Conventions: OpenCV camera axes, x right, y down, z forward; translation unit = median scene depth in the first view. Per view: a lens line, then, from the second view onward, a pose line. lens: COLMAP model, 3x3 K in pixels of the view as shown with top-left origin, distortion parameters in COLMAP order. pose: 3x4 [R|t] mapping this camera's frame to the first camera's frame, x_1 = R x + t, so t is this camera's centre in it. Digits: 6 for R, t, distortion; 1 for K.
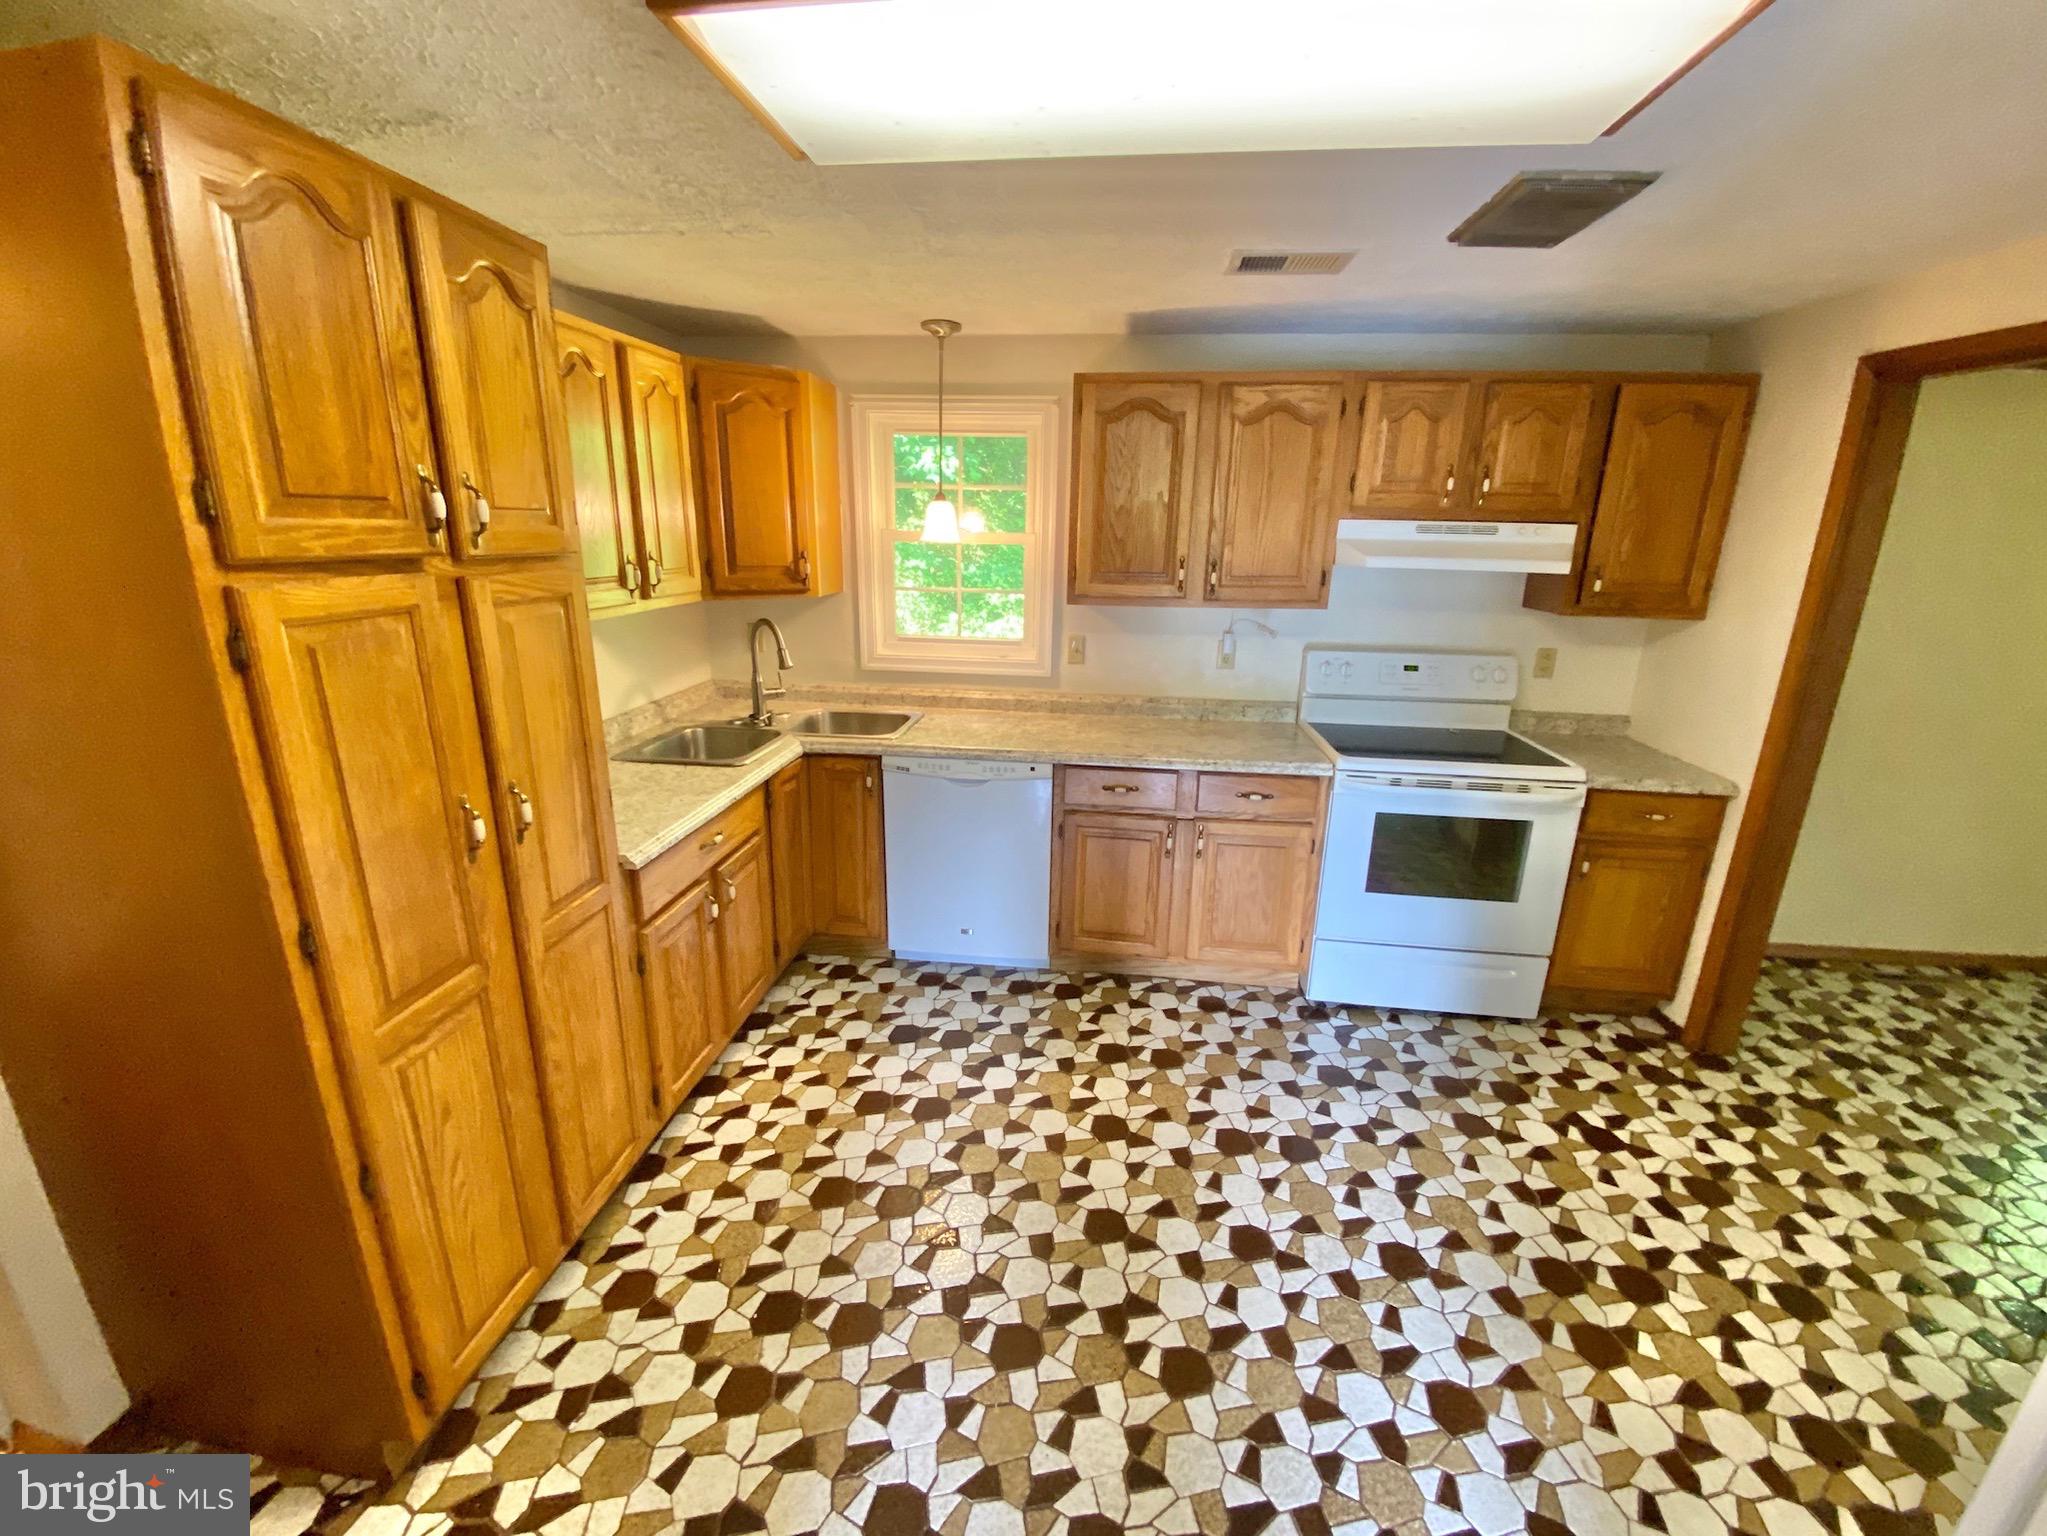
lens RADIAL K [[825.9, 0, 1023.1], [0, 825.9, 760.6], [0, 0, 1]] dist [0.027358, -0.025555]
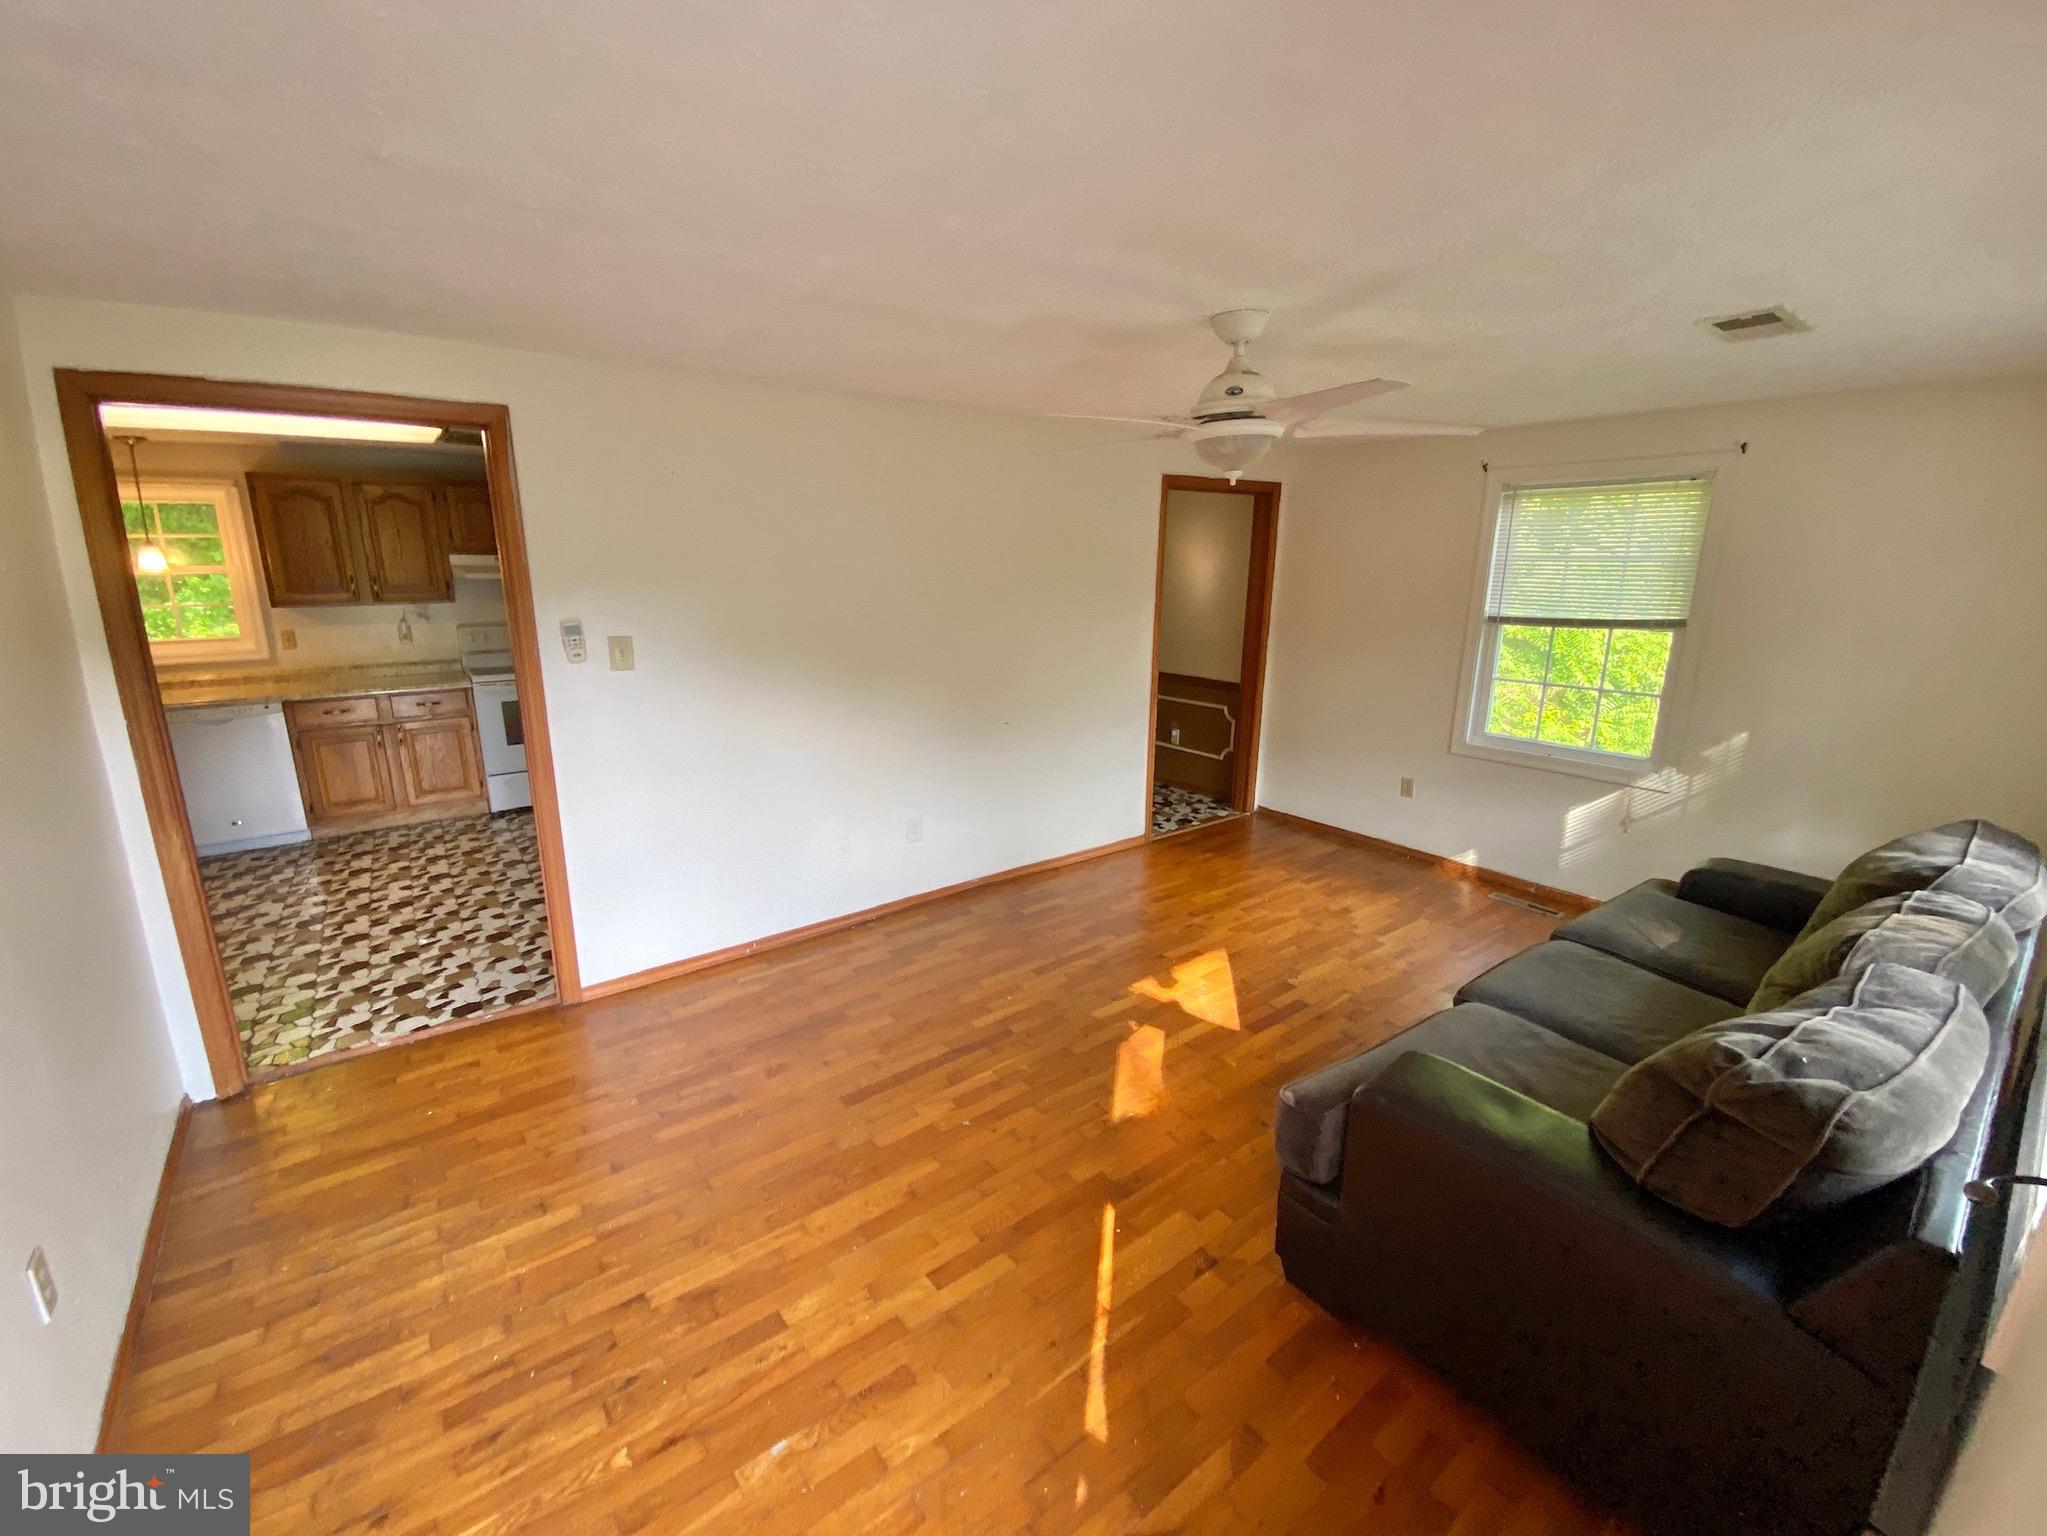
lens RADIAL K [[825.9, 0, 1023.1], [0, 825.9, 760.6], [0, 0, 1]] dist [0.027358, -0.025555]
pose [[0.721541, -0.174115, 0.670121, -0.029486], [0.192246, 0.980188, 0.047680, 0.346379], [-0.665147, 0.094425, 0.740719, -1.293182]]
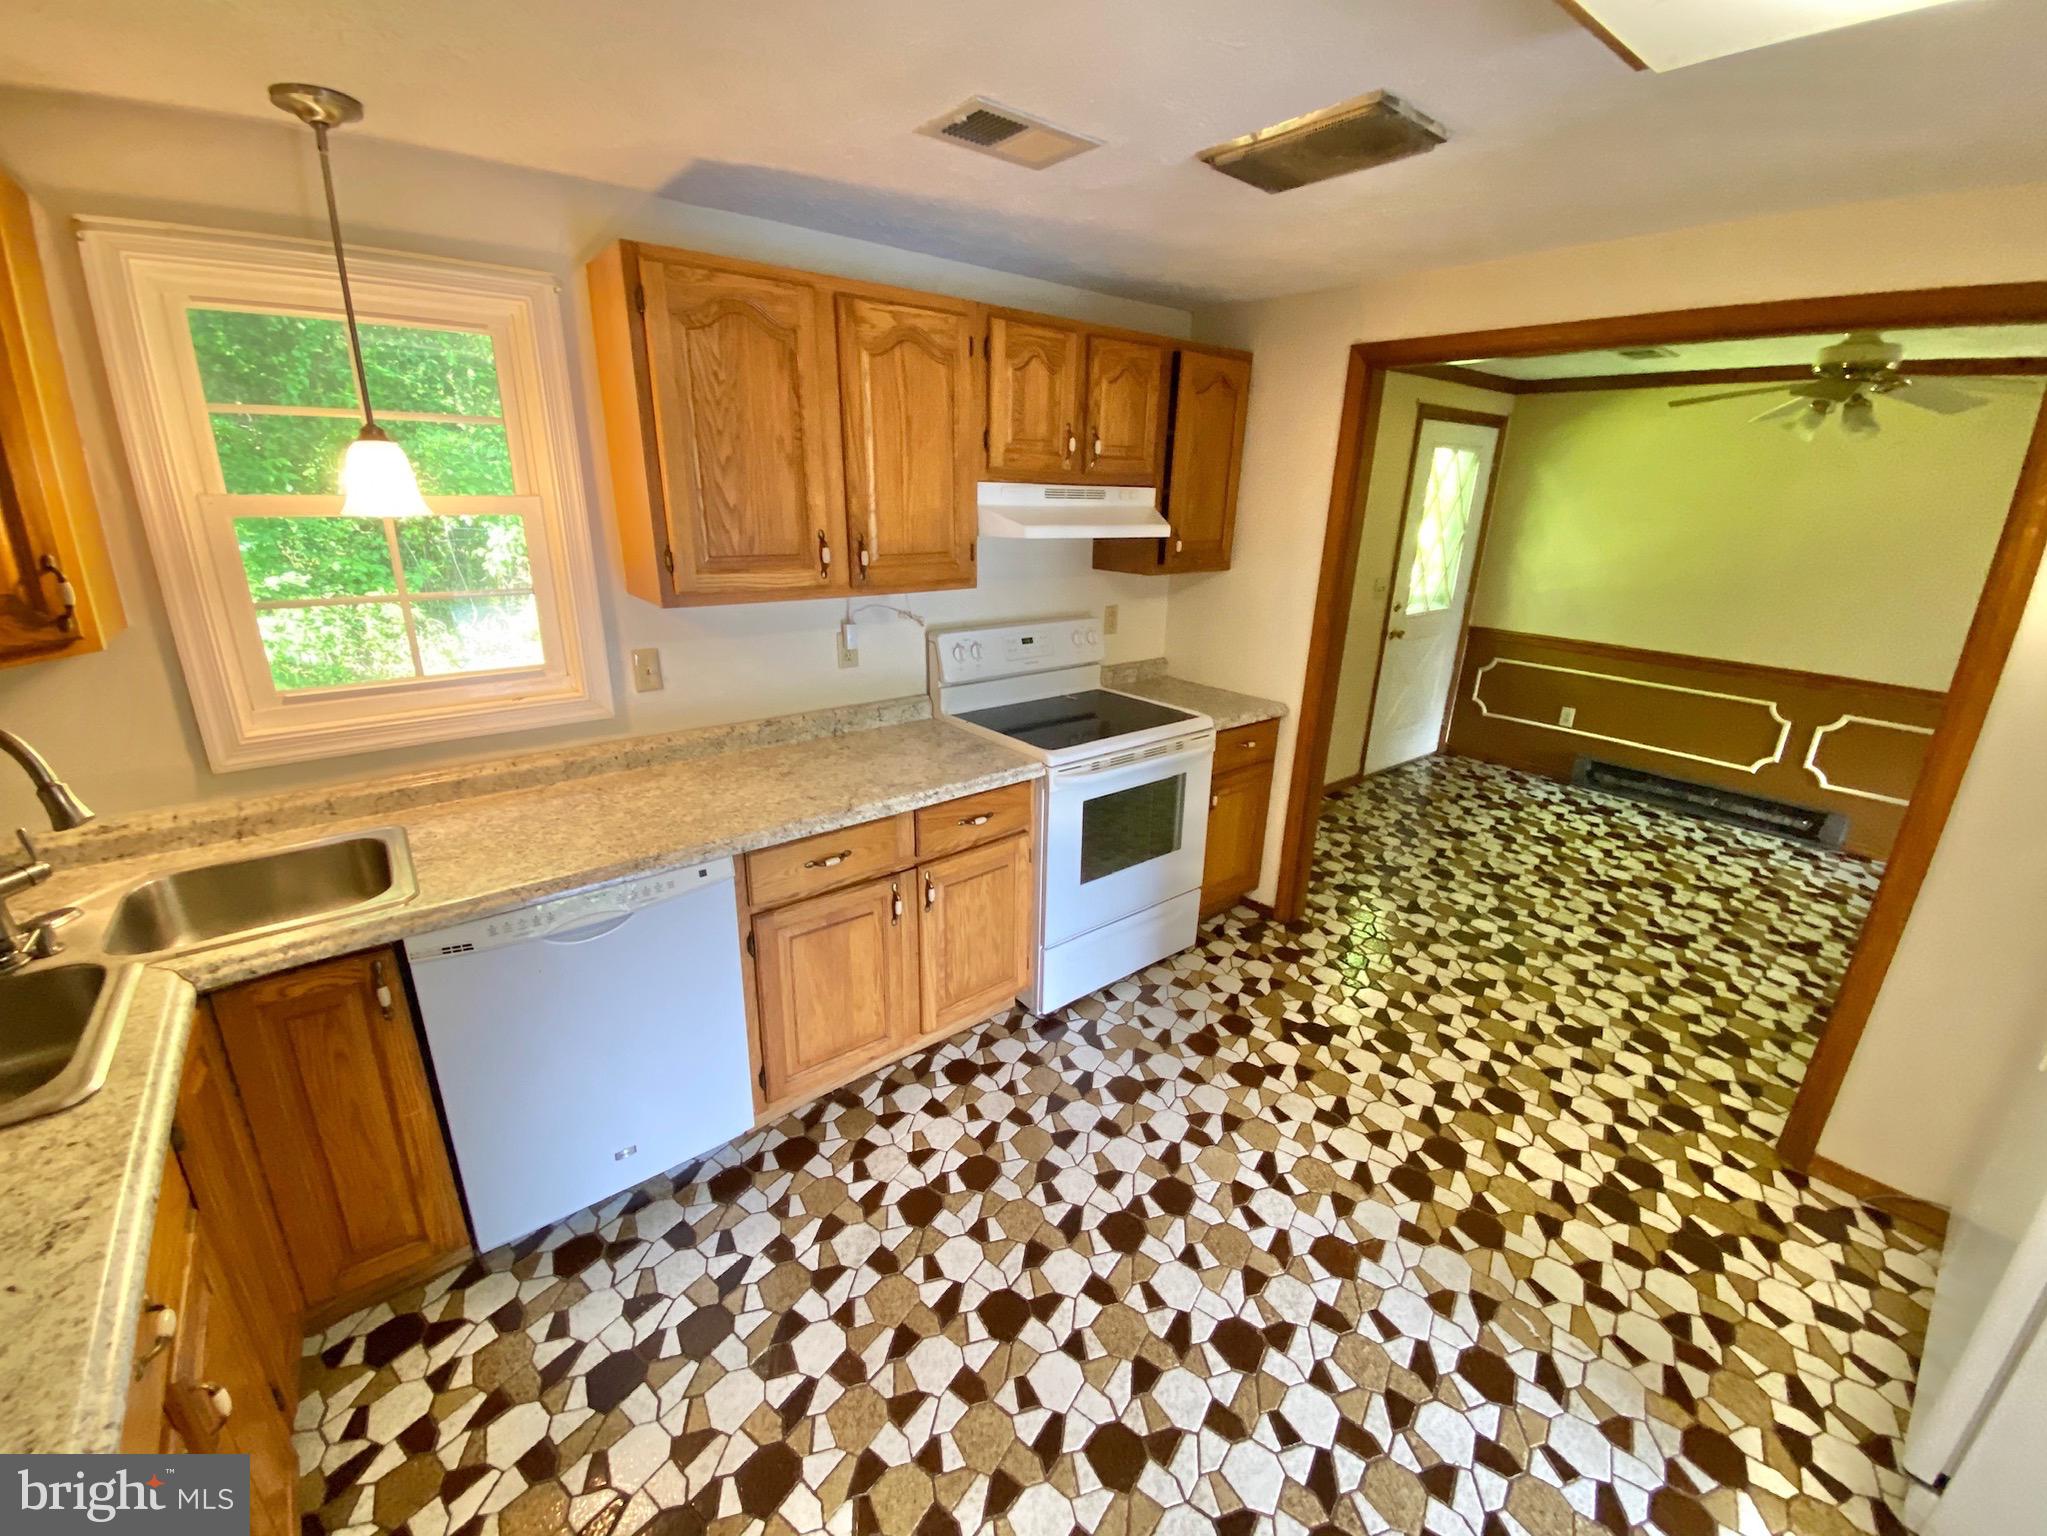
lens RADIAL K [[825.9, 0, 1023.1], [0, 825.9, 760.6], [0, 0, 1]] dist [0.027358, -0.025555]
pose [[0.702988, -0.226214, 0.674267, -0.242869], [0.185224, 0.973583, 0.133520, -0.122420], [-0.686659, 0.031027, 0.726317, 0.375856]]
